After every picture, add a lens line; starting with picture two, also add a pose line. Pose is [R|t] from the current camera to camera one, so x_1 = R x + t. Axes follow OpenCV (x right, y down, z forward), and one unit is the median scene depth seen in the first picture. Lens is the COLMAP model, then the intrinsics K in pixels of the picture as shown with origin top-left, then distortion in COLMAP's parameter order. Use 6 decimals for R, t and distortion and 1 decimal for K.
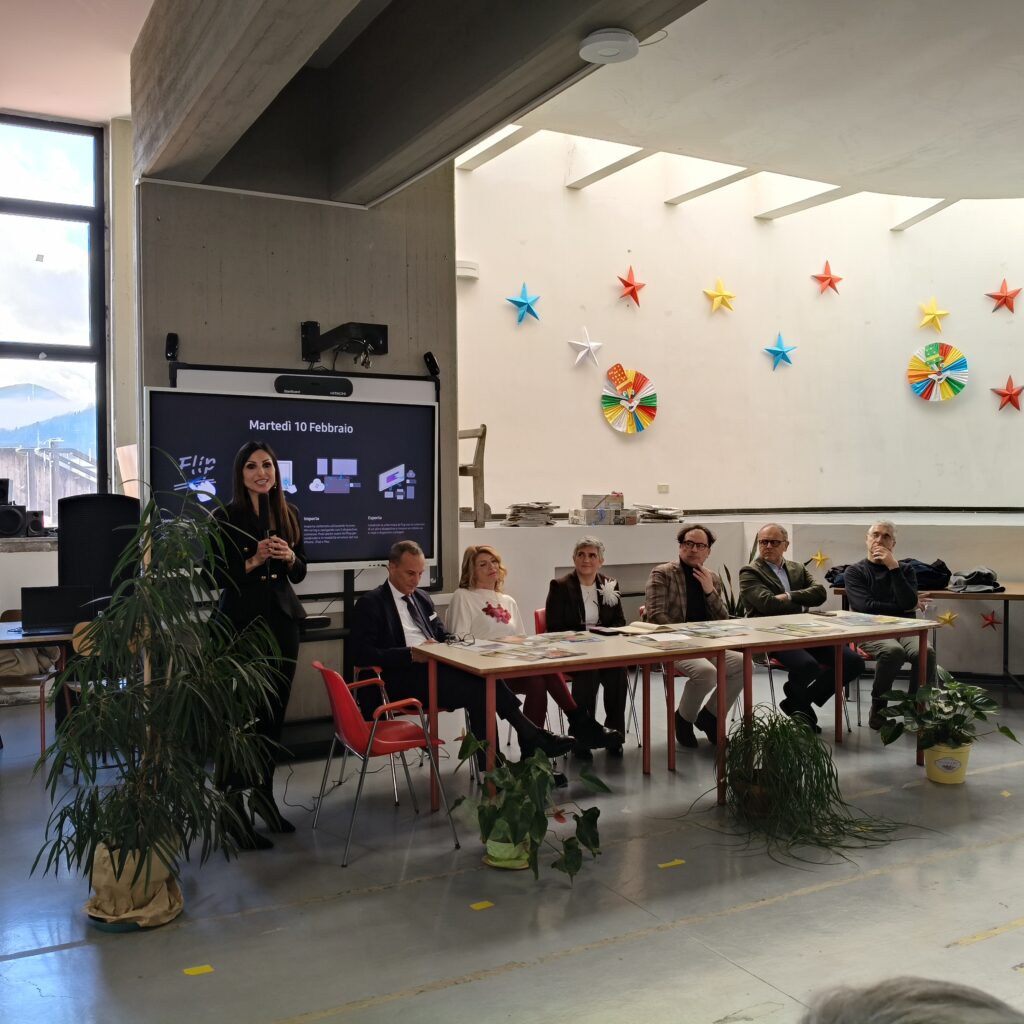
lens RADIAL K [[1093.9, 0, 515.0], [0, 1093.9, 510.1], [0, 0, 1]] dist [0.079907, 0.000000]
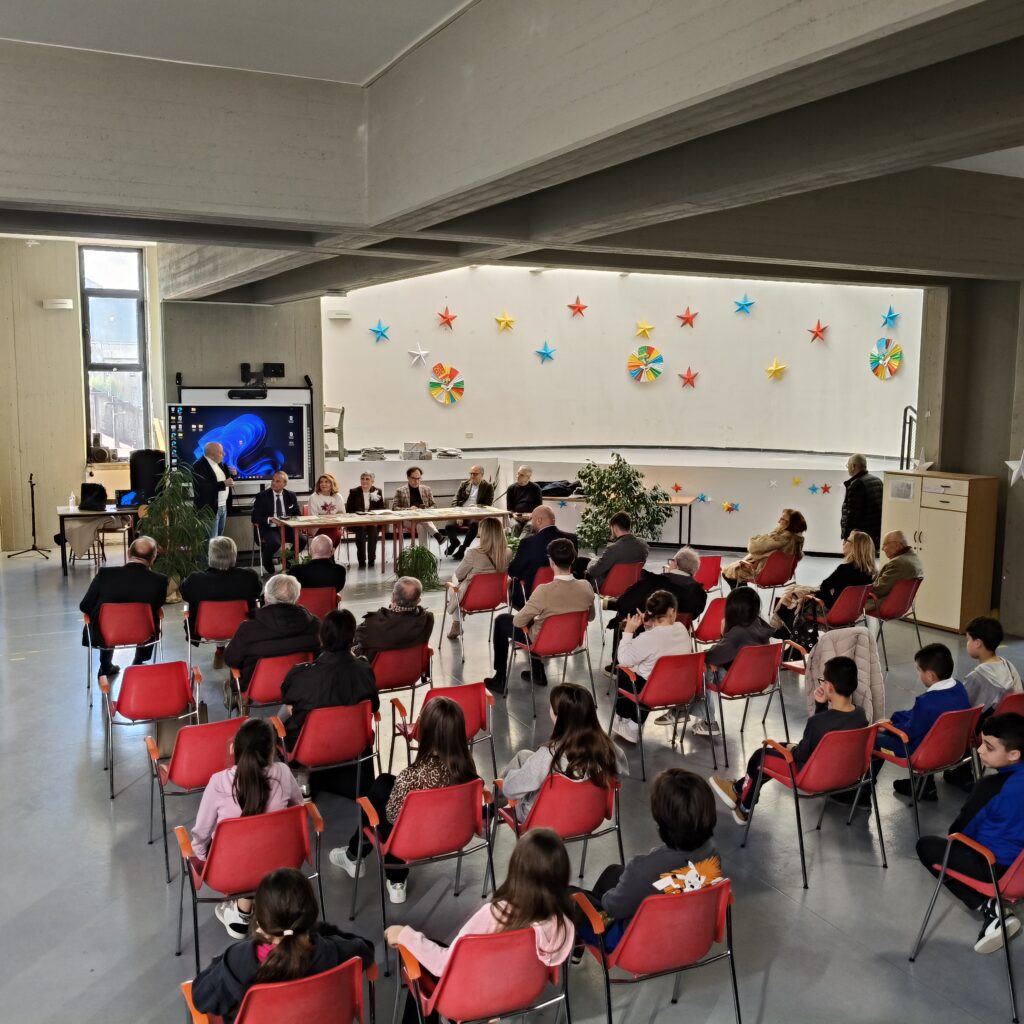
lens RADIAL K [[1093.9, 0, 506.9], [0, 1093.9, 514.3], [0, 0, 1]] dist [0.079907, 0.000000]
pose [[0.999415, 0.012327, -0.031913, 0.273622], [-0.009245, 0.995436, 0.094980, -0.065444], [0.032939, -0.094629, 0.994968, -0.780229]]
